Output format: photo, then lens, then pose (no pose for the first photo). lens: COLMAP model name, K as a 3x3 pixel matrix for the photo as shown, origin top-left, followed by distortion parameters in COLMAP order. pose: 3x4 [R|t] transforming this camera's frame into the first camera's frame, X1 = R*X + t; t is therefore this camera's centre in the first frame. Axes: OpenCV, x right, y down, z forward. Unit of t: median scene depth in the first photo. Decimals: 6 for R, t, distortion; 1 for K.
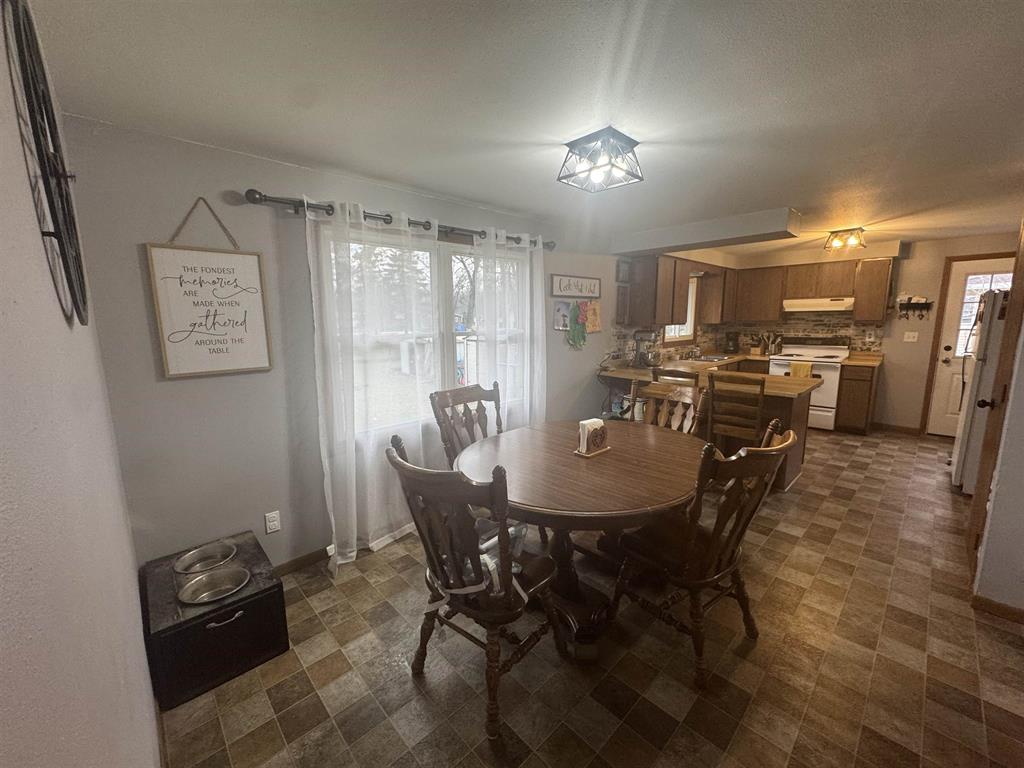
lens RADIAL K [[408.0, 0, 502.3], [0, 408.0, 389.8], [0, 0, 1]] dist [0.002345, 0.000130]
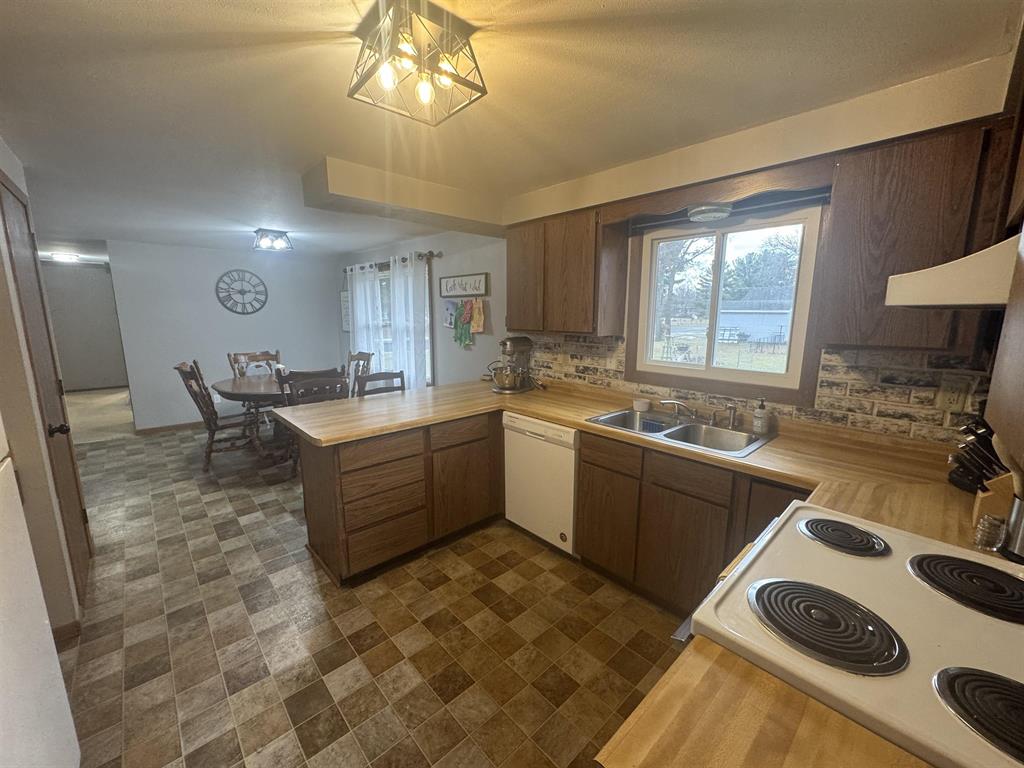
lens RADIAL K [[408.0, 0, 502.3], [0, 408.0, 378.8], [0, 0, 1]] dist [0.002345, 0.000130]
pose [[-0.022450, 0.157261, -0.987302, 1.260592], [-0.194433, 0.968008, 0.158609, -0.216919], [0.980659, 0.195525, 0.008845, 1.174749]]
